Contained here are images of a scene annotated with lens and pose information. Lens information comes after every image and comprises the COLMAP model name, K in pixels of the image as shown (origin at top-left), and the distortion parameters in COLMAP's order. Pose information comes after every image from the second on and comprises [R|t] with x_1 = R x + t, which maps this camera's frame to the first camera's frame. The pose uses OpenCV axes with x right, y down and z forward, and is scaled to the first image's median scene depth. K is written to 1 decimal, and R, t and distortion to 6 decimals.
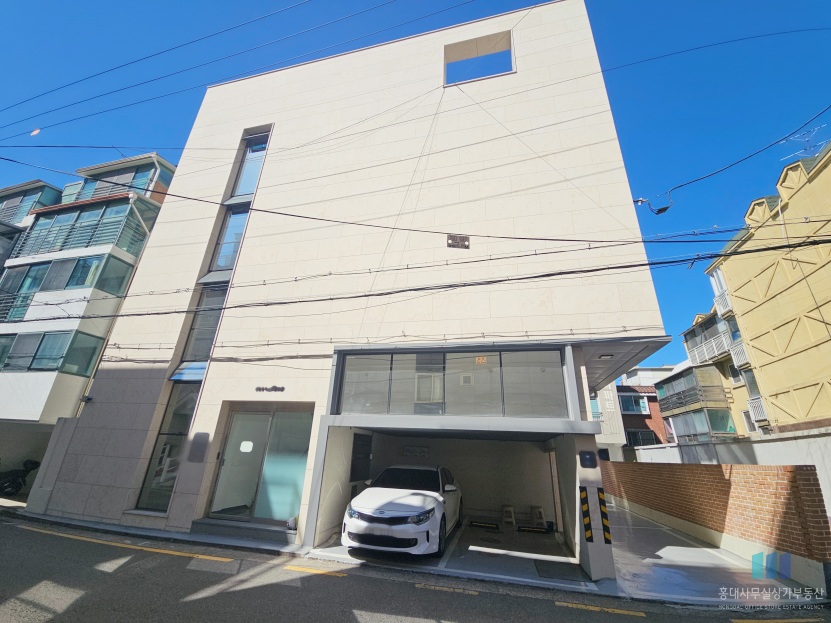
lens RADIAL K [[338.5, 0, 421.6], [0, 338.5, 317.9], [0, 0, 1]] dist [0.000116, -0.004355]
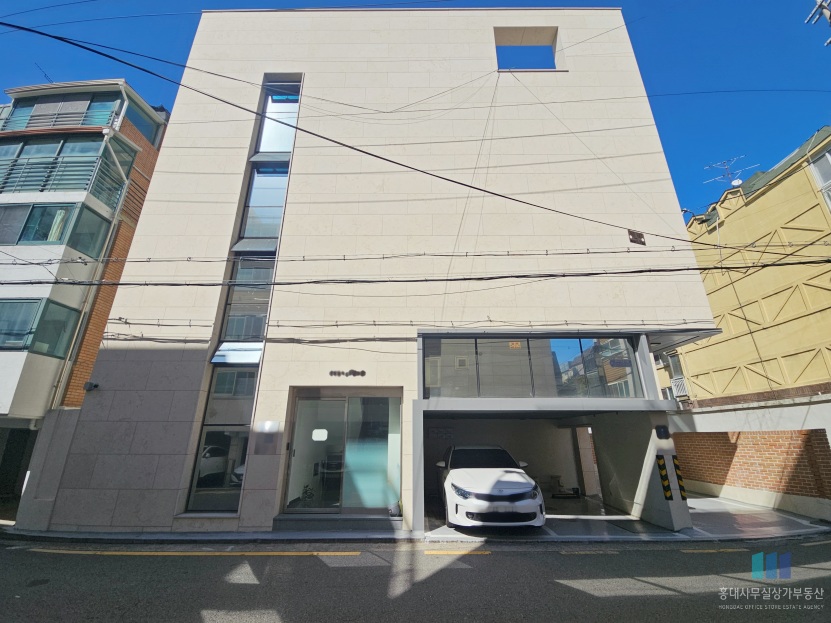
lens RADIAL K [[338.5, 0, 418.2], [0, 338.5, 318.1], [0, 0, 1]] dist [0.000116, -0.004355]
pose [[0.973297, 0.033559, 0.227081, -0.452062], [-0.045752, 0.997768, 0.048644, 0.004484], [-0.224942, -0.057735, 0.972660, 0.056064]]
